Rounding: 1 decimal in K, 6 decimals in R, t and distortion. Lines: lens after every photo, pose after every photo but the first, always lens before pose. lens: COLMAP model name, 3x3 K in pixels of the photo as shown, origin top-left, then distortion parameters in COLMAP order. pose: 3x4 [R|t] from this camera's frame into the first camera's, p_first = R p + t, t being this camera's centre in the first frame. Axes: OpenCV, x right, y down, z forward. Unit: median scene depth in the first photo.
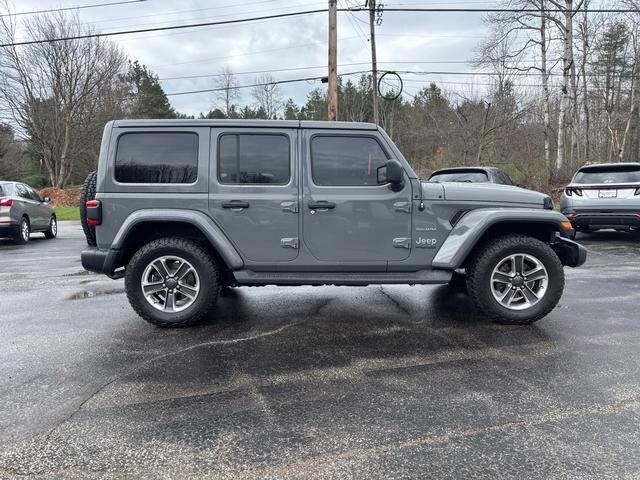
lens RADIAL K [[477.6, 0, 320.0], [0, 477.6, 240.0], [0, 0, 1]] dist [0.029340, -0.002569]
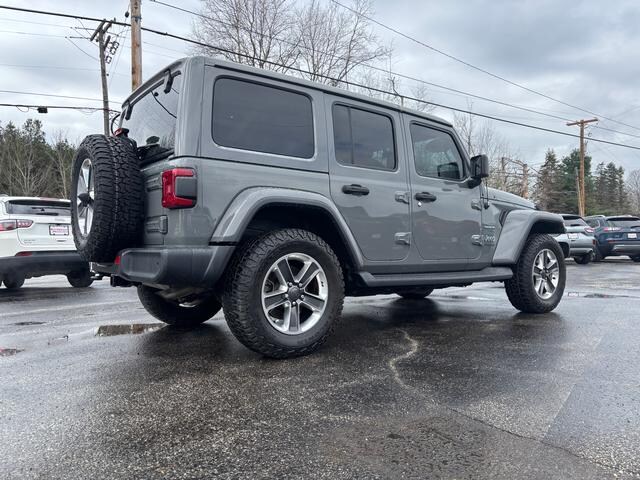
lens RADIAL K [[477.6, 0, 320.0], [0, 477.6, 240.0], [0, 0, 1]] dist [0.029340, -0.002569]
pose [[0.808146, 0.005131, 0.588959, -0.696631], [0.066064, 0.992862, -0.099300, 0.085673], [-0.585265, 0.119158, 0.802039, 0.398323]]
